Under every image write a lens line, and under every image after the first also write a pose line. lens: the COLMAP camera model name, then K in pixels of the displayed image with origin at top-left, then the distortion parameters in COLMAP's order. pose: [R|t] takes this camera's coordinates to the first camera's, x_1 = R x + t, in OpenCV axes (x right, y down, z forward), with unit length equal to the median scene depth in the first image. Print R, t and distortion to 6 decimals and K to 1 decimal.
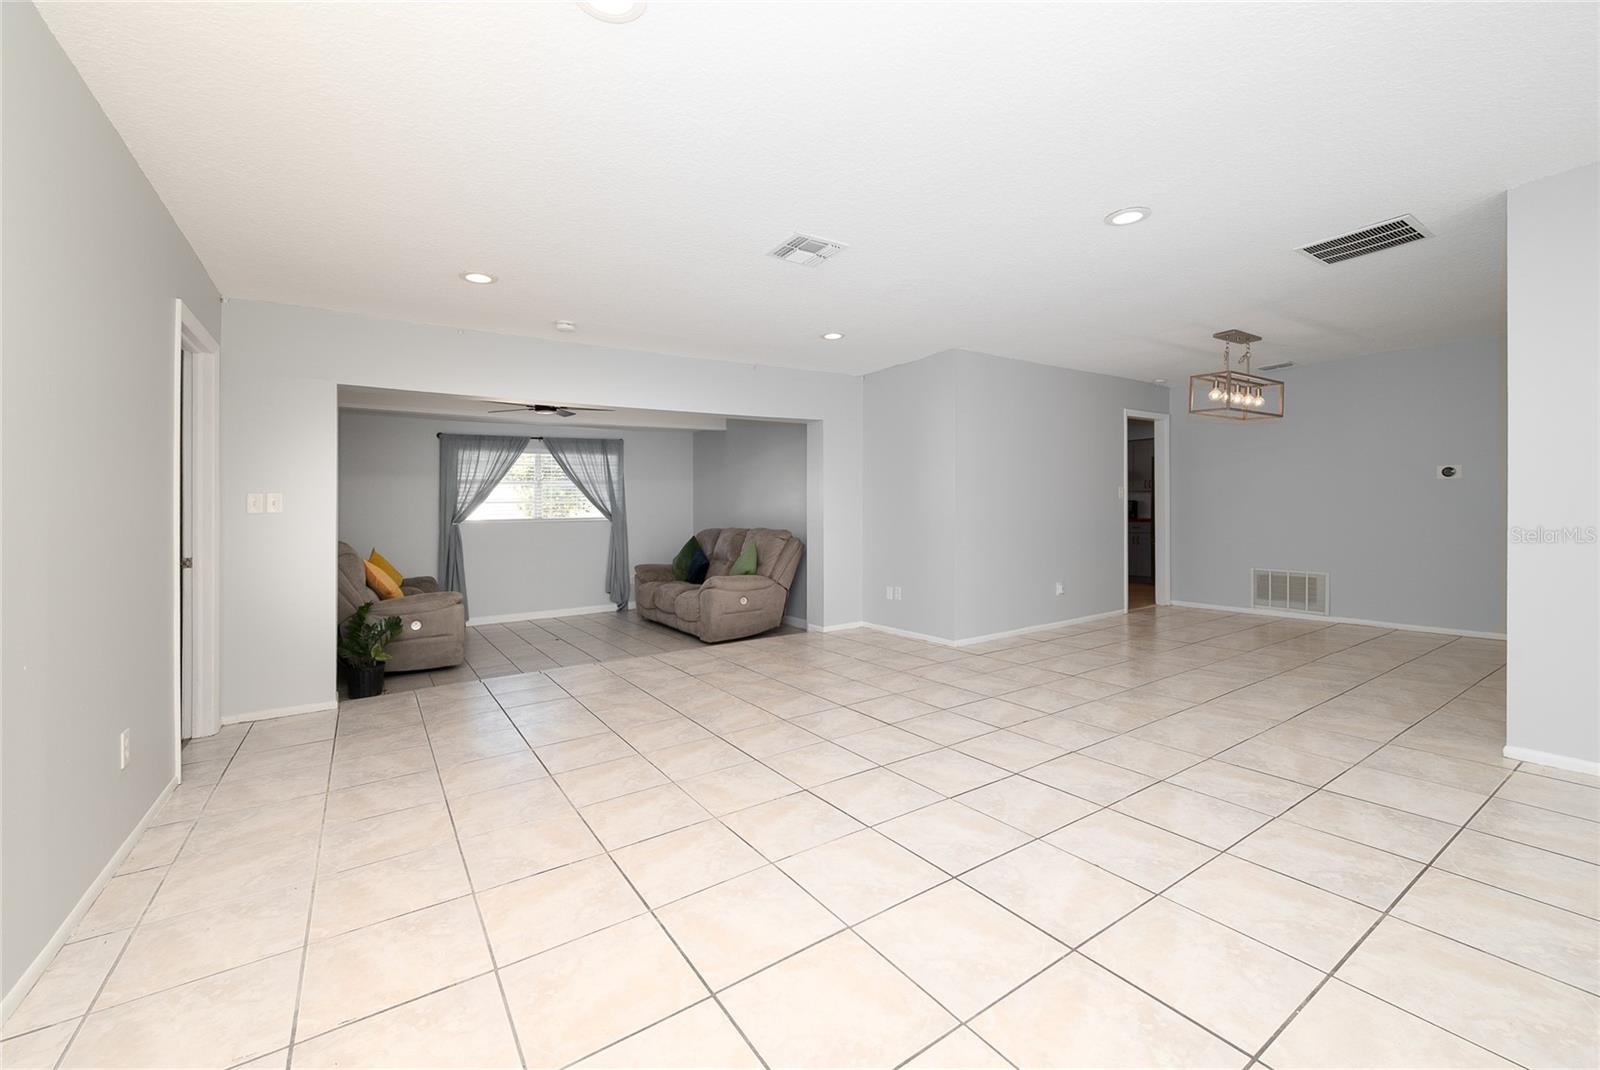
lens RADIAL K [[643.5, 0, 808.2], [0, 643.5, 535.8], [0, 0, 1]] dist [-0.002009, 0.000218]
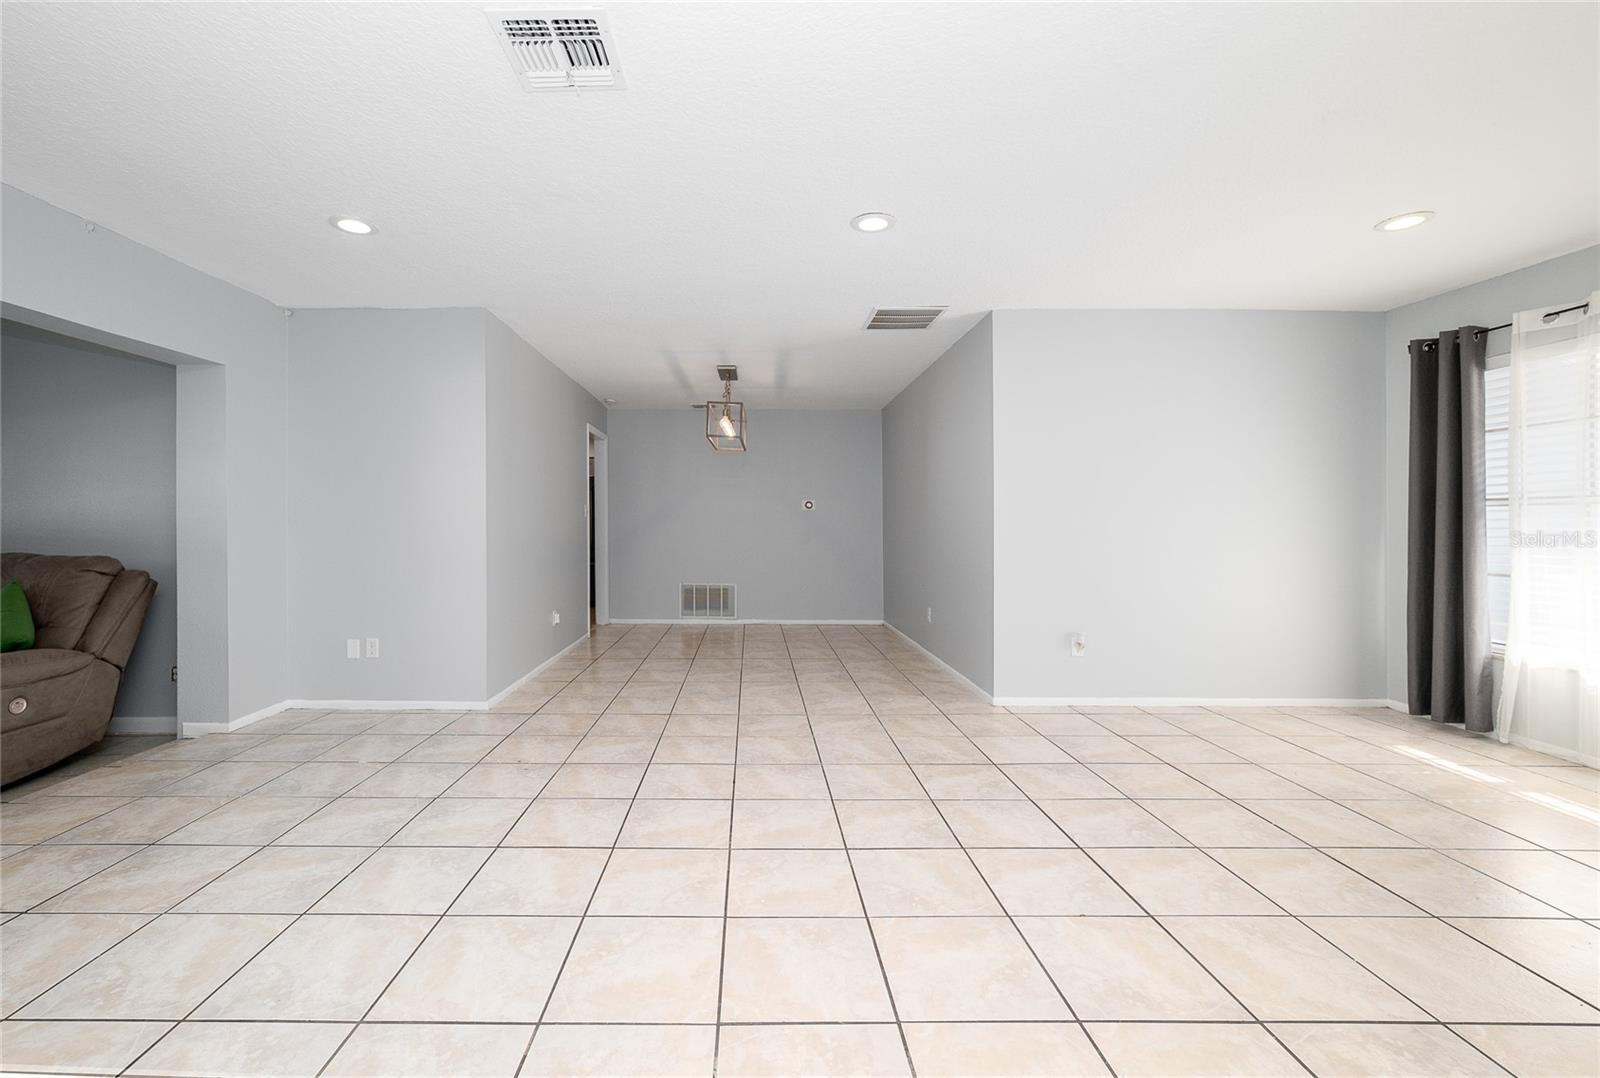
lens RADIAL K [[653.7, 0, 800.0], [0, 653.7, 551.1], [0, 0, 1]] dist [-0.001517, -0.000037]
pose [[0.571411, -0.011357, 0.820586, -0.160196], [0.017202, 0.999850, 0.001859, -0.005063], [-0.820484, 0.013054, 0.571521, 0.232670]]
